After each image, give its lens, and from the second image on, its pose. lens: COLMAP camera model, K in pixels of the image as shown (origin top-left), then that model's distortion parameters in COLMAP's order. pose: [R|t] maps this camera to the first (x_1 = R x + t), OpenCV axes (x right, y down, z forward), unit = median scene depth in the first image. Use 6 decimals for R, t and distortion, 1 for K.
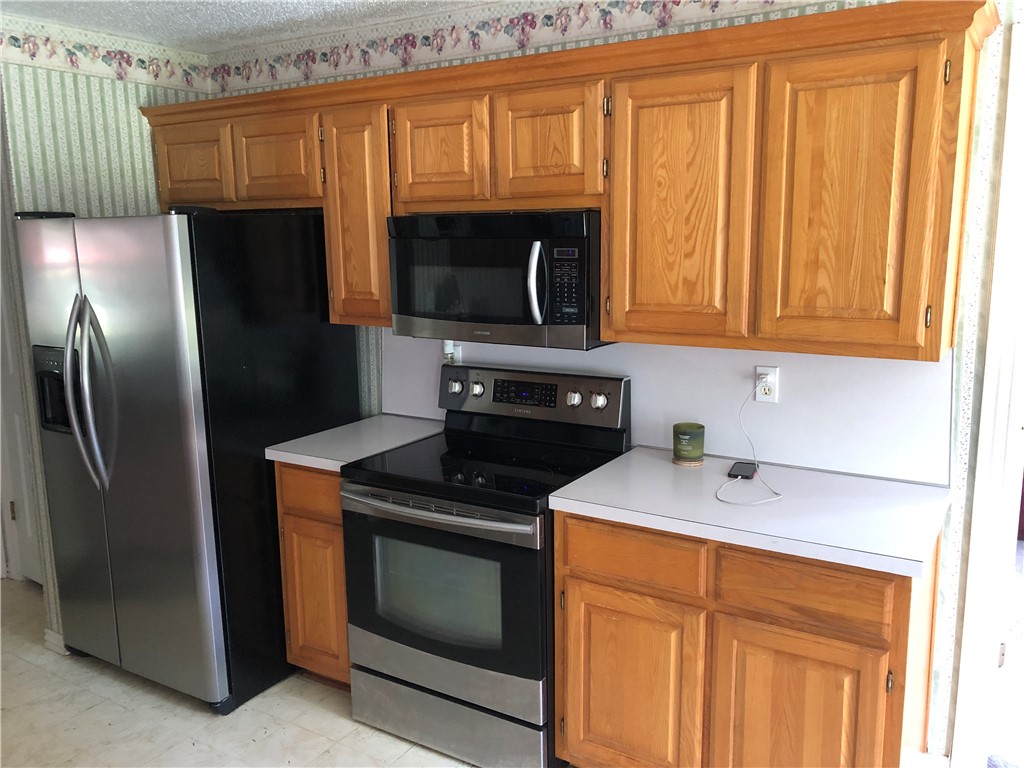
lens RADIAL K [[837.9, 0, 508.4], [0, 837.9, 384.7], [0, 0, 1]] dist [0.028110, -0.020680]
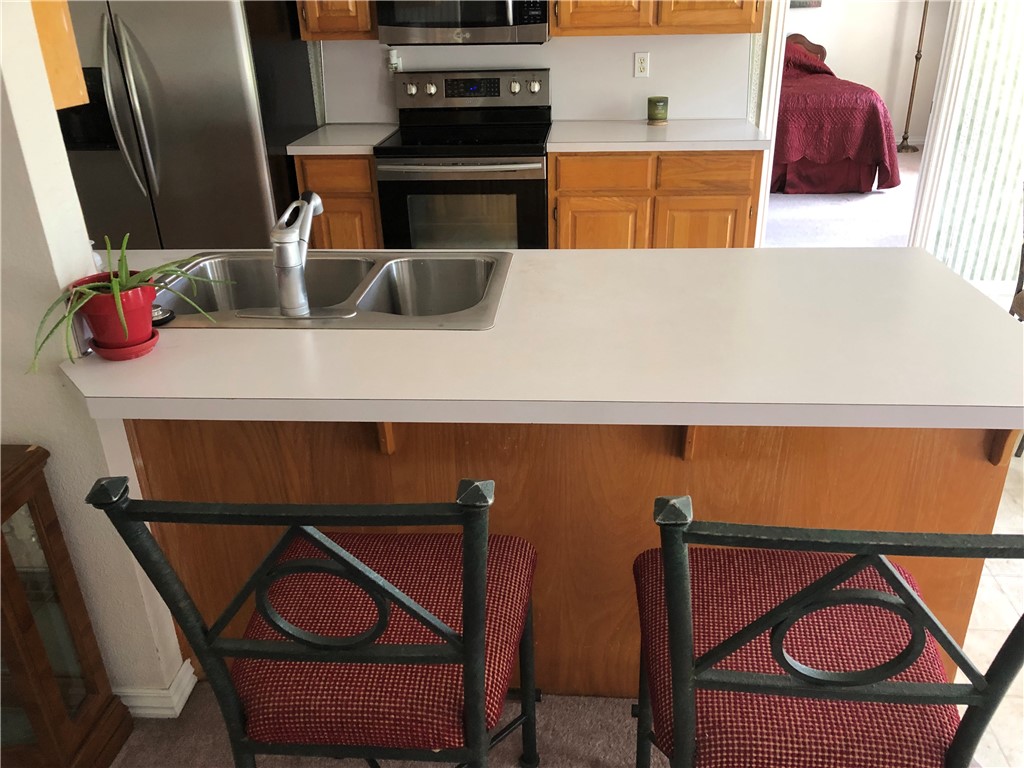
lens RADIAL K [[837.9, 0, 518.6], [0, 837.9, 389.6], [0, 0, 1]] dist [0.028110, -0.020680]
pose [[0.883132, -0.204219, 0.422341, -0.750568], [0.091032, 0.957764, 0.272766, 0.144408], [-0.460207, -0.202441, 0.864423, -0.401001]]
